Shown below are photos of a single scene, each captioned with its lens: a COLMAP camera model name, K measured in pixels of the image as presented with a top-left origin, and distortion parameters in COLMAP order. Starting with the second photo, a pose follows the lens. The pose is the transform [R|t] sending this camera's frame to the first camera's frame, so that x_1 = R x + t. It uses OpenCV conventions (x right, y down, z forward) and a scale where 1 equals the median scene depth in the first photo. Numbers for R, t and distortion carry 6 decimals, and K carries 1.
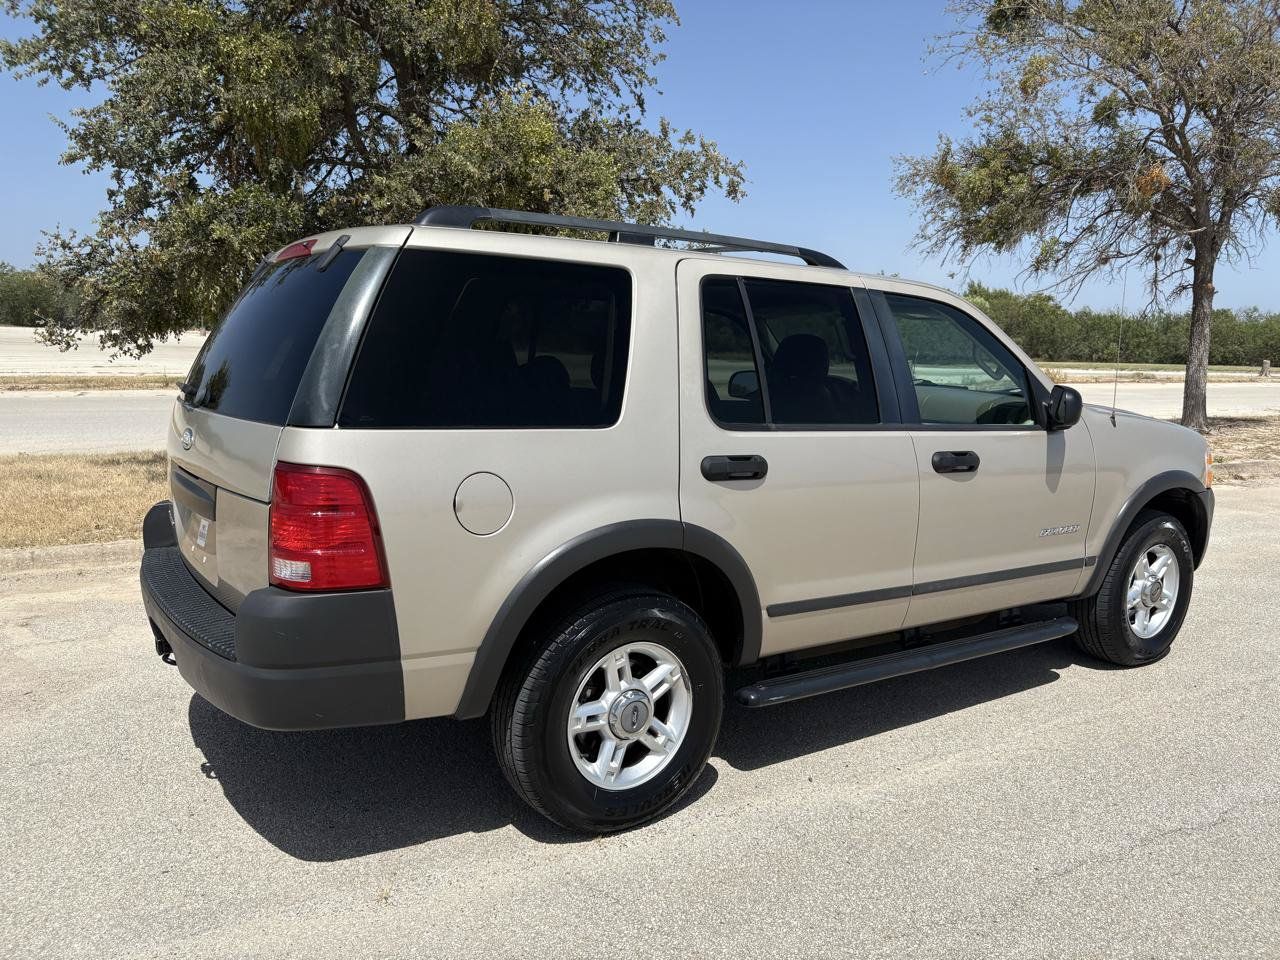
lens RADIAL K [[975.3, 0, 644.0], [0, 975.3, 484.7], [0, 0, 1]] dist [0.040040, -0.044798]
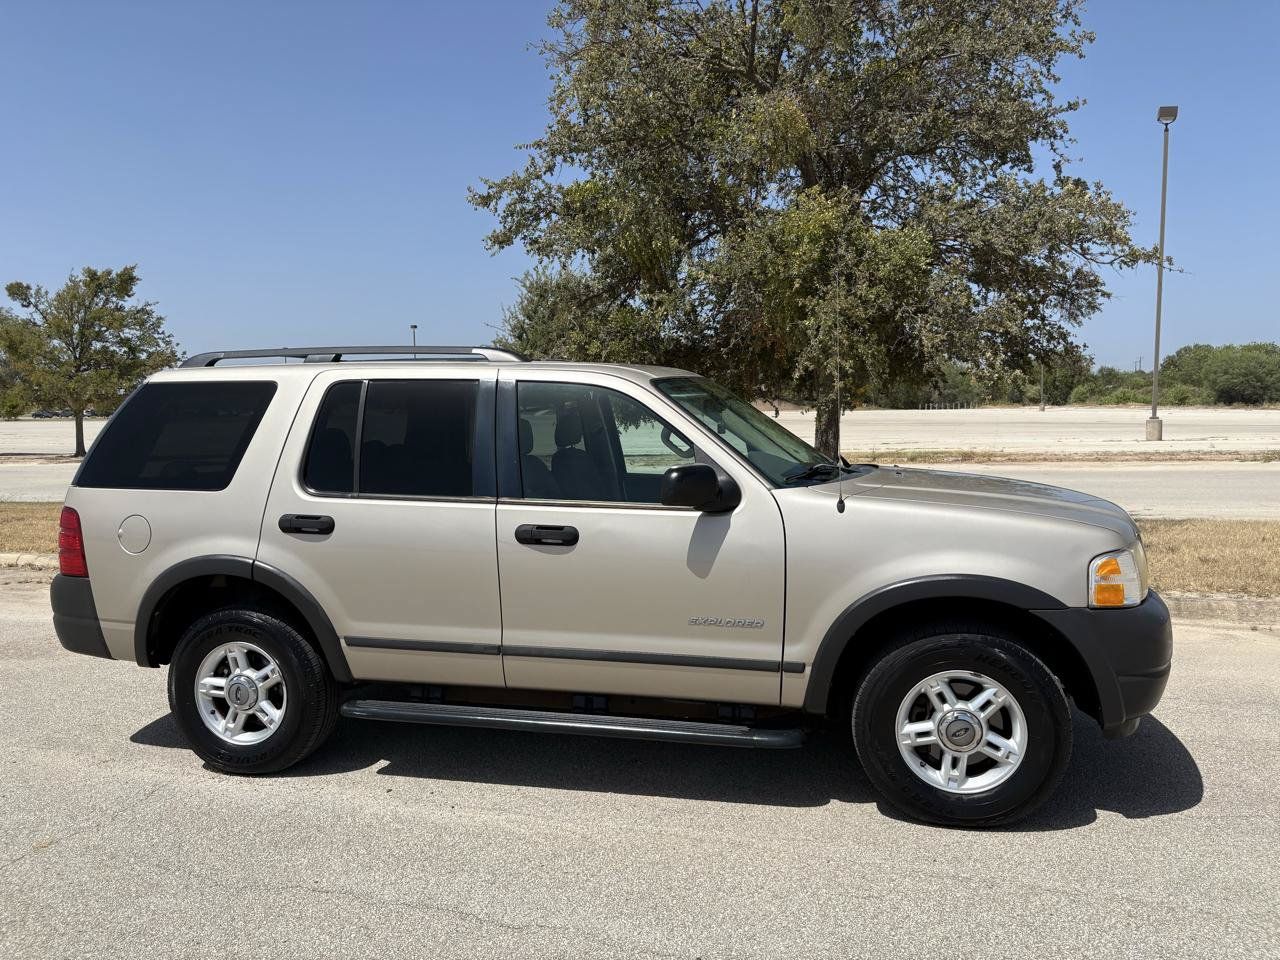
lens RADIAL K [[975.3, 0, 637.5], [0, 975.3, 489.2], [0, 0, 1]] dist [0.040040, -0.044798]
pose [[0.661830, 0.022021, -0.749331, 1.230967], [-0.074280, 0.996576, -0.036319, -0.044689], [0.745965, 0.079697, 0.661199, 0.395024]]
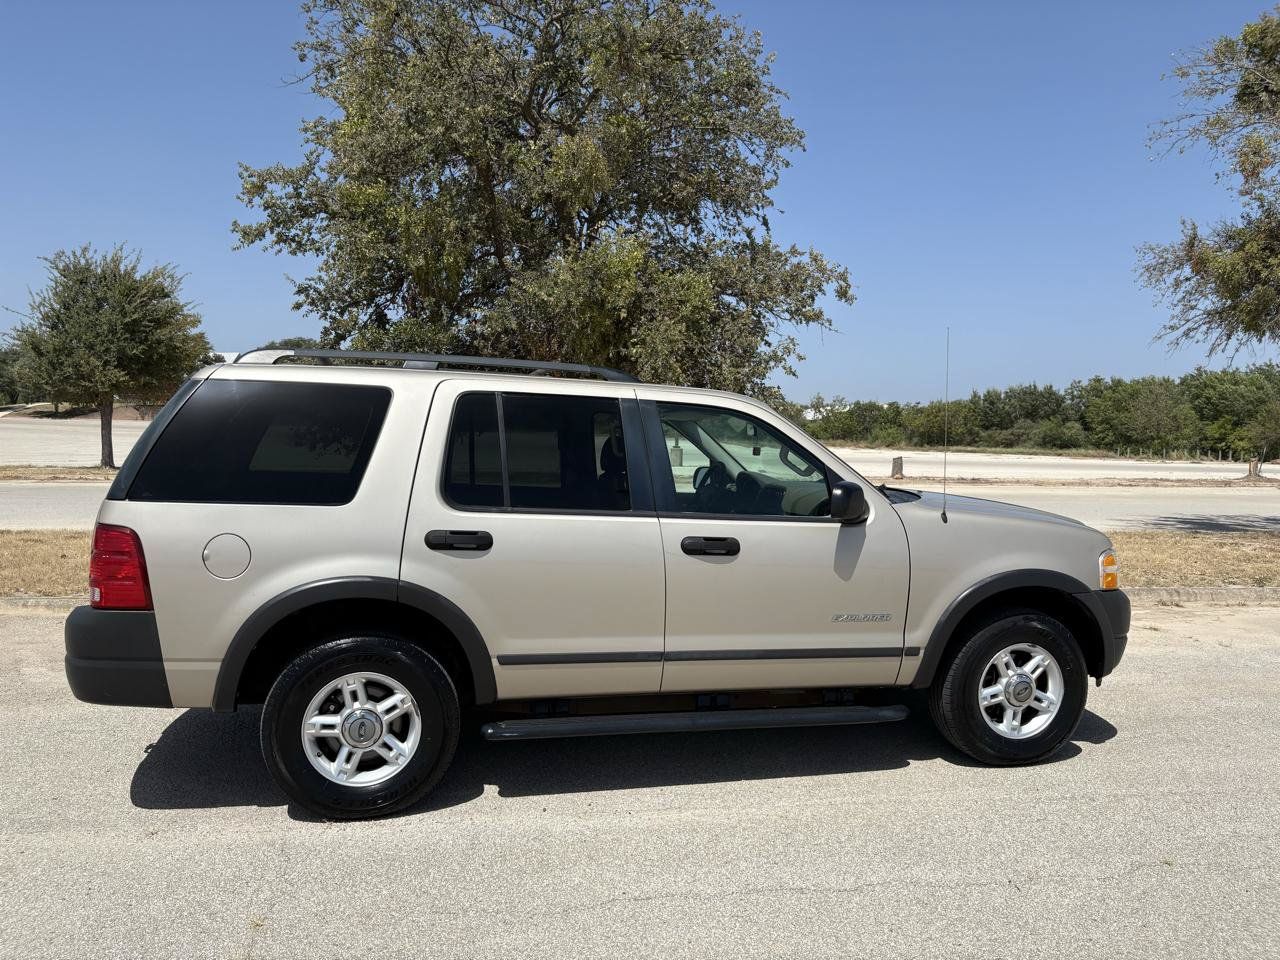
lens RADIAL K [[975.3, 0, 638.3], [0, 975.3, 483.1], [0, 0, 1]] dist [0.040040, -0.044798]
pose [[0.938926, 0.012969, -0.343873, 0.660917], [-0.047596, 0.994579, -0.092449, 0.012777], [0.340810, 0.103170, 0.934454, -0.103542]]
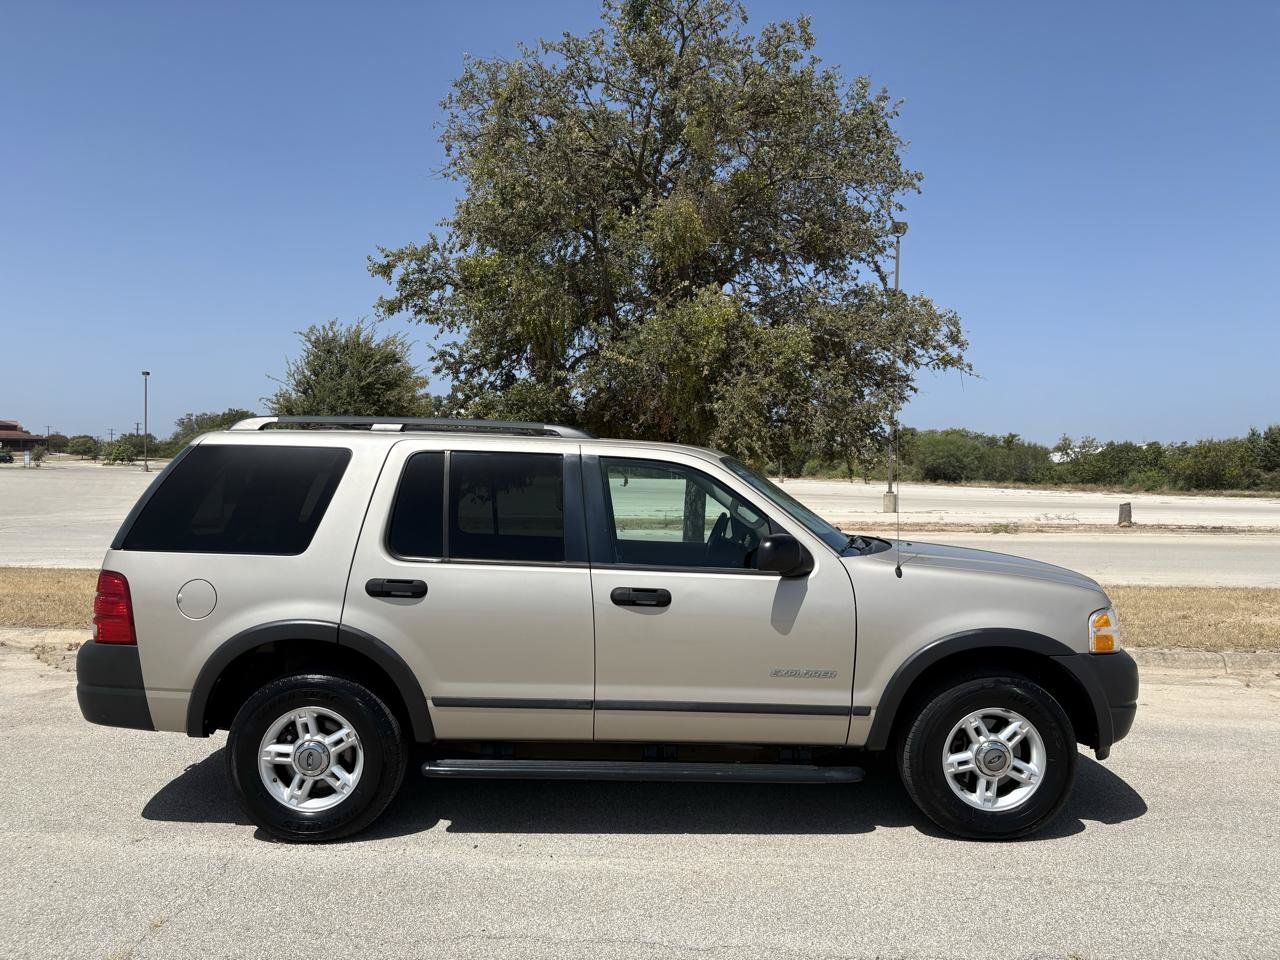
lens RADIAL K [[975.3, 0, 642.8], [0, 975.3, 482.5], [0, 0, 1]] dist [0.040040, -0.044798]
pose [[0.832346, -0.012567, -0.554114, 1.016090], [-0.069424, 0.989505, -0.126725, -0.012902], [0.549892, 0.143948, 0.822738, 0.027063]]
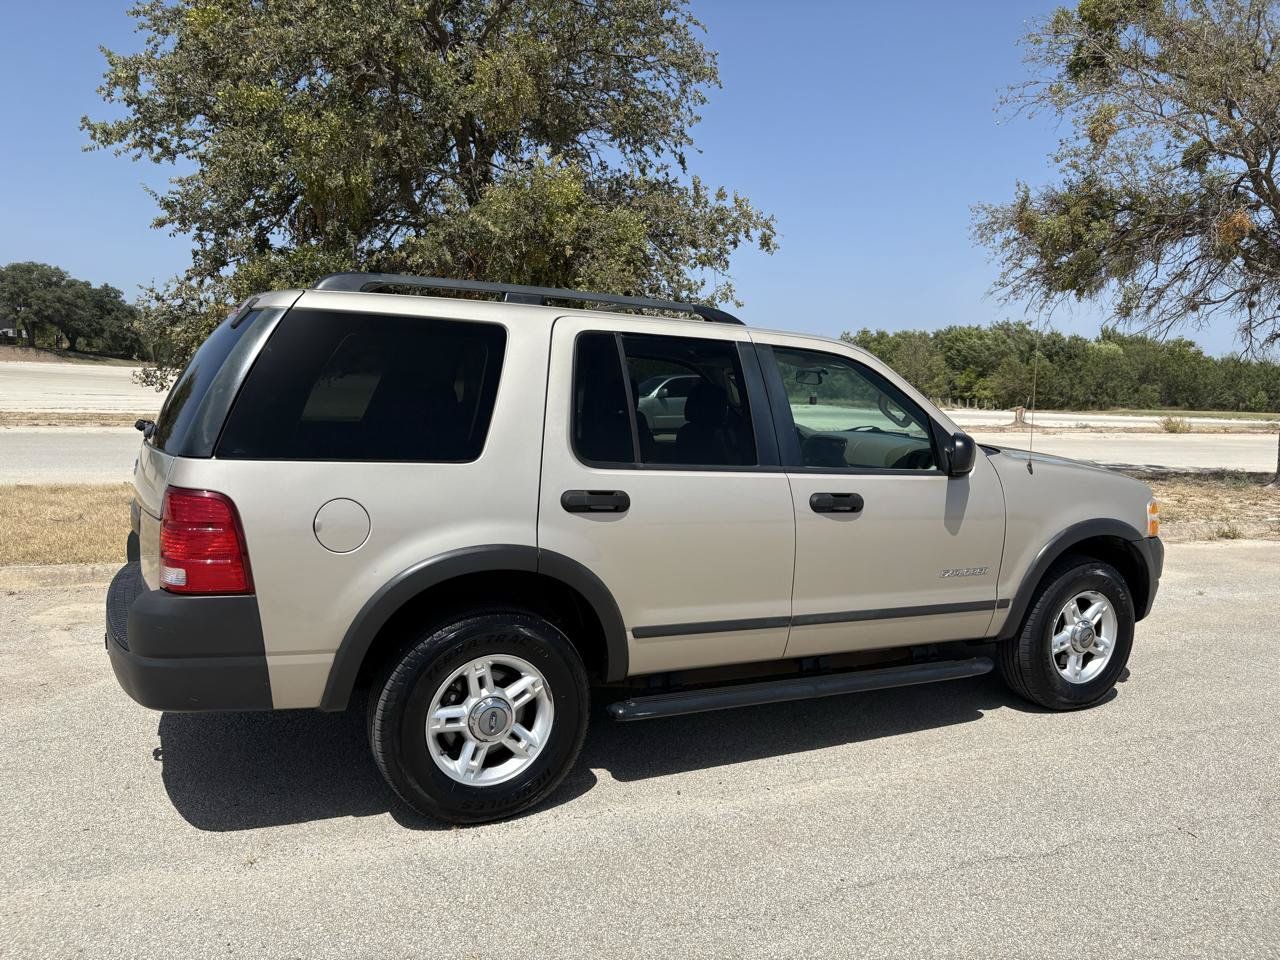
lens RADIAL K [[975.3, 0, 642.4], [0, 975.3, 483.8], [0, 0, 1]] dist [0.040040, -0.044798]
pose [[0.992178, 0.020364, -0.123163, 0.250234], [-0.025893, 0.998720, -0.043456, 0.008232], [0.122120, 0.046305, 0.991435, -0.090616]]
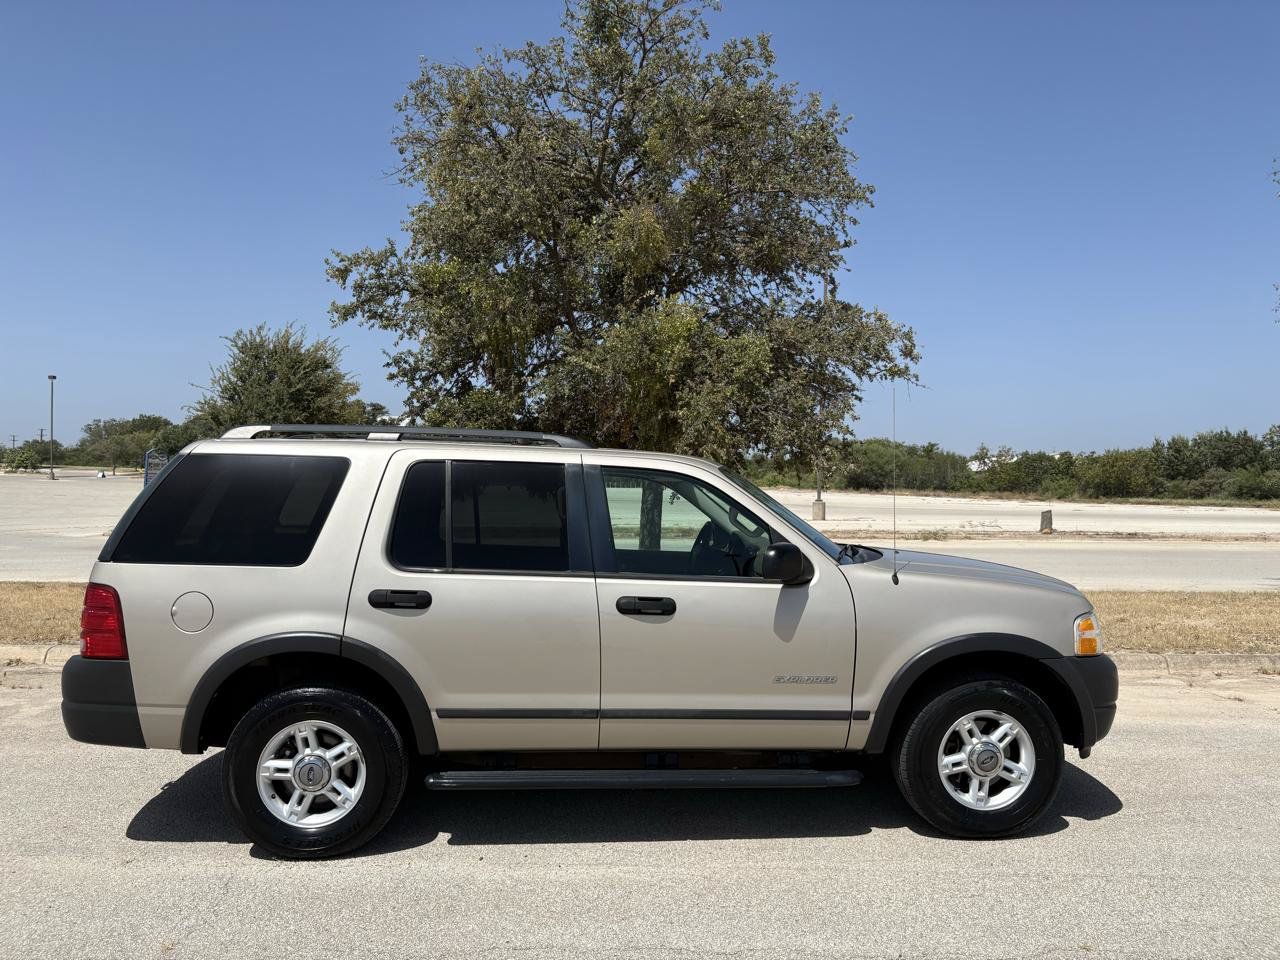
lens RADIAL K [[975.3, 0, 639.9], [0, 975.3, 485.2], [0, 0, 1]] dist [0.040040, -0.044798]
pose [[0.870494, -0.015576, -0.491932, 0.935886], [-0.059700, 0.988777, -0.136950, -0.007049], [0.488545, 0.148582, 0.859795, -0.033261]]
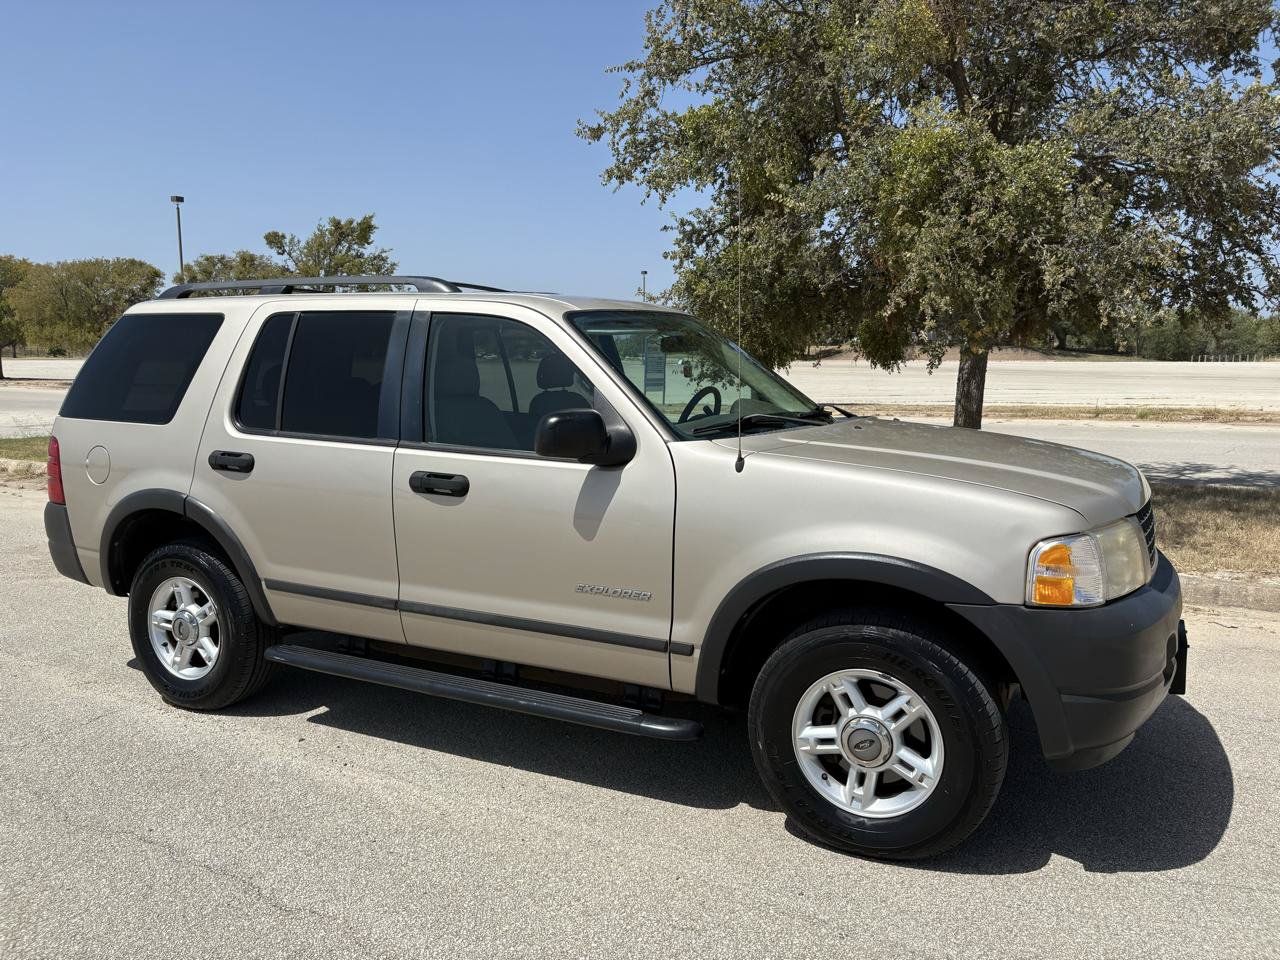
lens RADIAL K [[975.3, 0, 647.1], [0, 975.3, 491.6], [0, 0, 1]] dist [0.040040, -0.044798]
pose [[0.477418, 0.089899, -0.874065, 1.320063], [-0.113161, 0.992759, 0.040298, -0.081979], [0.871359, 0.079671, 0.484134, 0.753078]]
